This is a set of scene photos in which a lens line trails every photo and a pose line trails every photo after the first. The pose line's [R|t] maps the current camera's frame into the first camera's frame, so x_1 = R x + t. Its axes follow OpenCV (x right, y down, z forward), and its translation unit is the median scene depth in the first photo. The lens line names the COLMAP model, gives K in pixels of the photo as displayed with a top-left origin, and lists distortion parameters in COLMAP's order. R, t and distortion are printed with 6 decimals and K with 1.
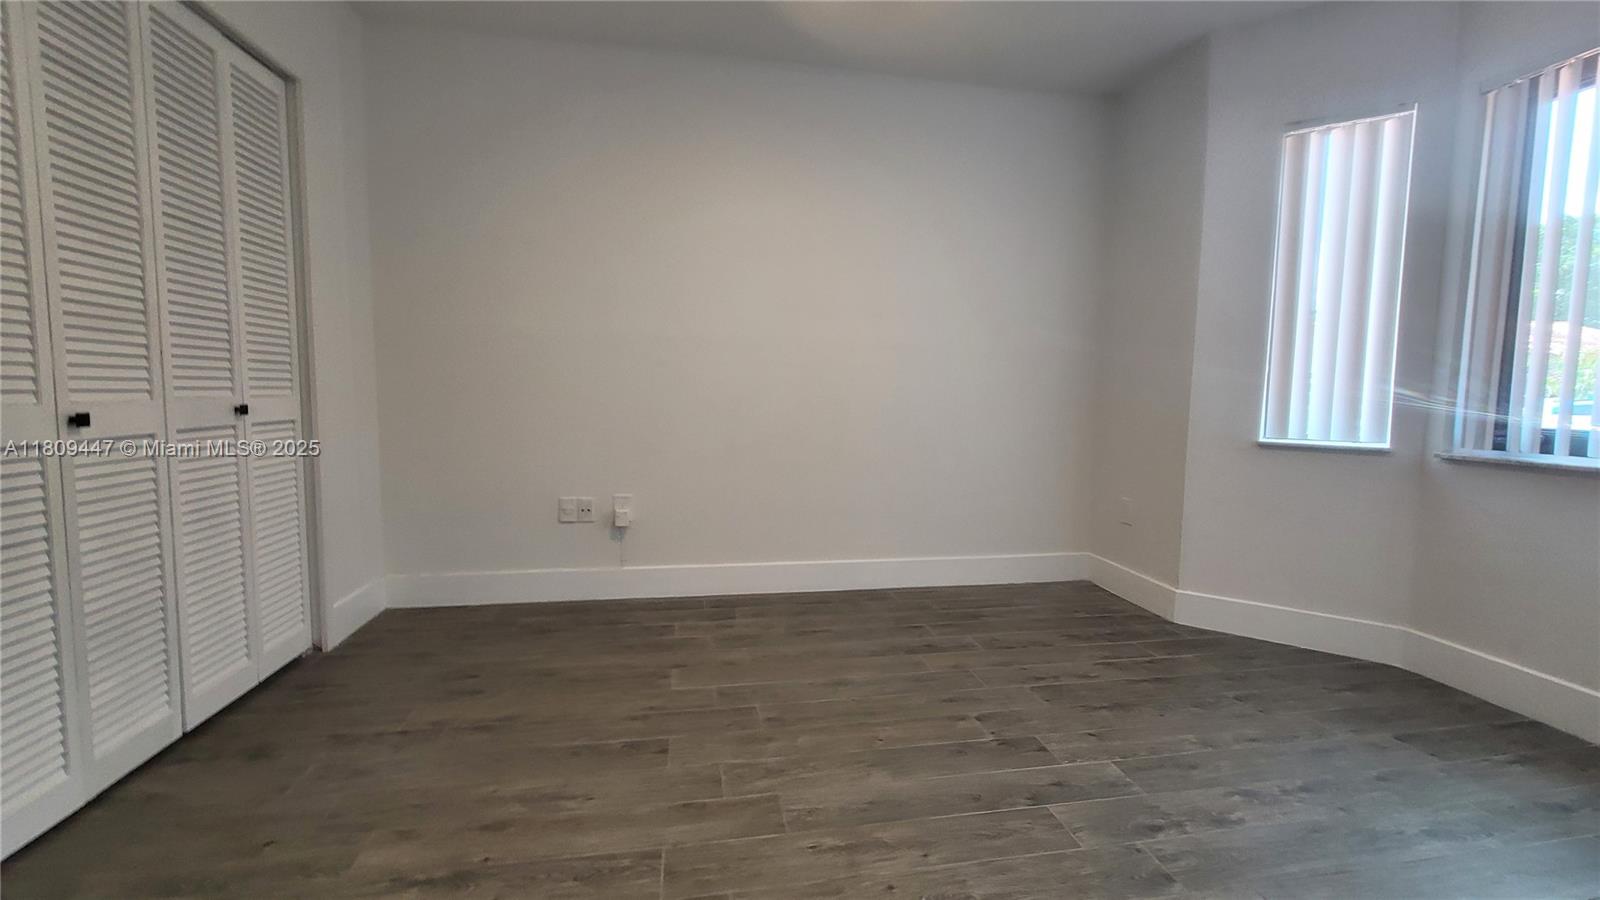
lens RADIAL K [[652.3, 0, 802.7], [0, 652.3, 444.0], [0, 0, 1]] dist [-0.003435, -0.000219]
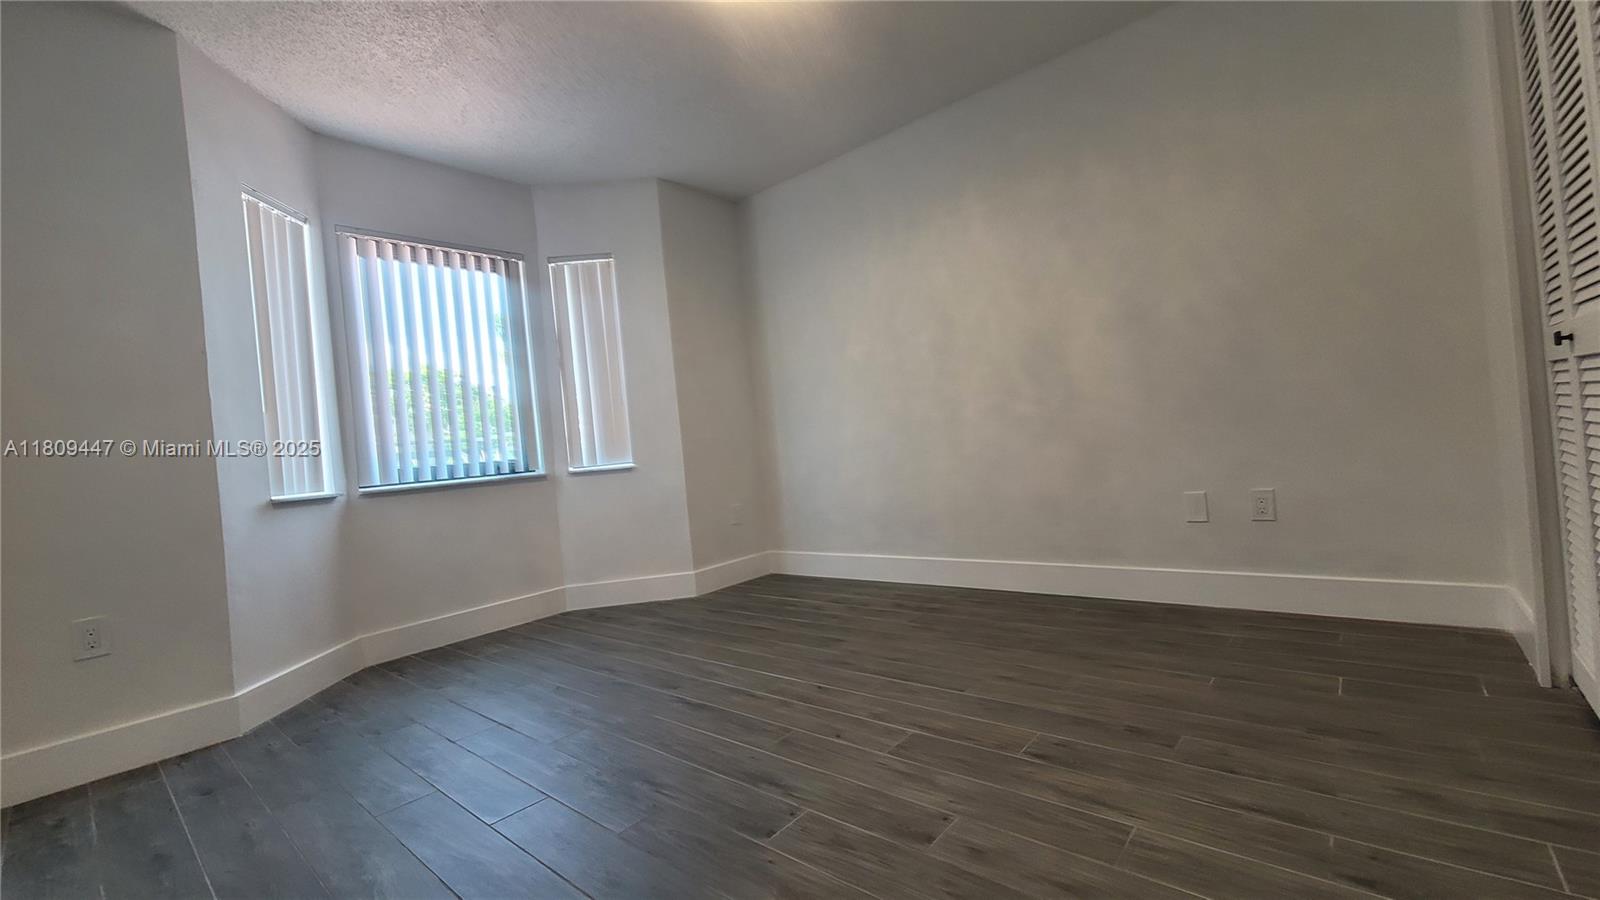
lens RADIAL K [[648.8, 0, 816.7], [0, 648.8, 463.1], [0, 0, 1]] dist [-0.004573, 0.000287]
pose [[-0.633616, 0.019612, 0.773399, -1.105881], [0.150973, 0.983594, 0.098744, -0.060401], [-0.758774, 0.179328, -0.626182, 2.048238]]
